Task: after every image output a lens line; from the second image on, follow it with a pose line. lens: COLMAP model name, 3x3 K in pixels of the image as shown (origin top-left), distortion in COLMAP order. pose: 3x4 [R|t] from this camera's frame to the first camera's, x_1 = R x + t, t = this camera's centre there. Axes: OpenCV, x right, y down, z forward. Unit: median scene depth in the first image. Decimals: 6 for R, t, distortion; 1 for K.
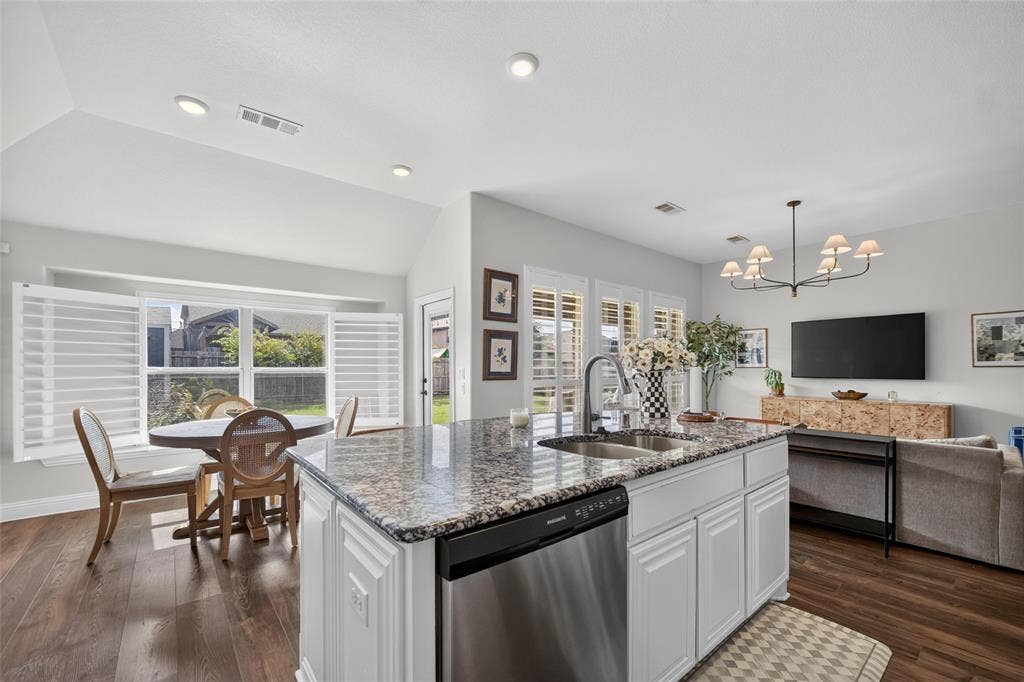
lens RADIAL K [[419.5, 0, 513.5], [0, 419.5, 366.3], [0, 0, 1]] dist [0.011711, 0.000538]
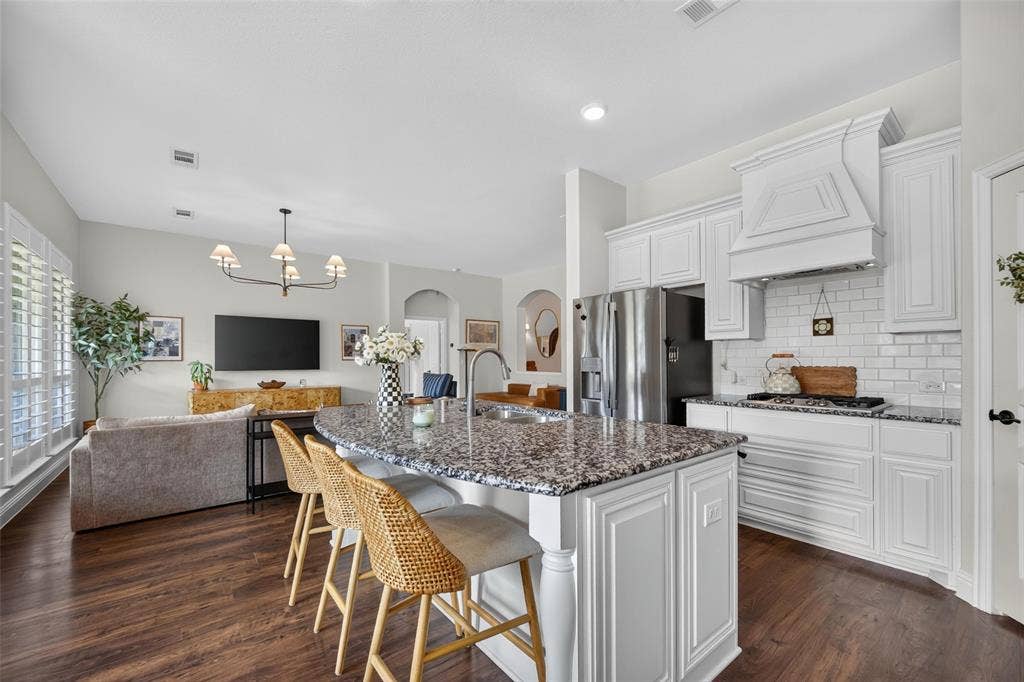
lens RADIAL K [[419.5, 0, 516.0], [0, 419.5, 356.9], [0, 0, 1]] dist [0.011711, 0.000538]
pose [[0.018489, 0.010534, 0.999774, -0.431177], [-0.000523, 0.999944, -0.010526, 0.004449], [-0.999829, -0.000328, 0.018494, 0.392172]]
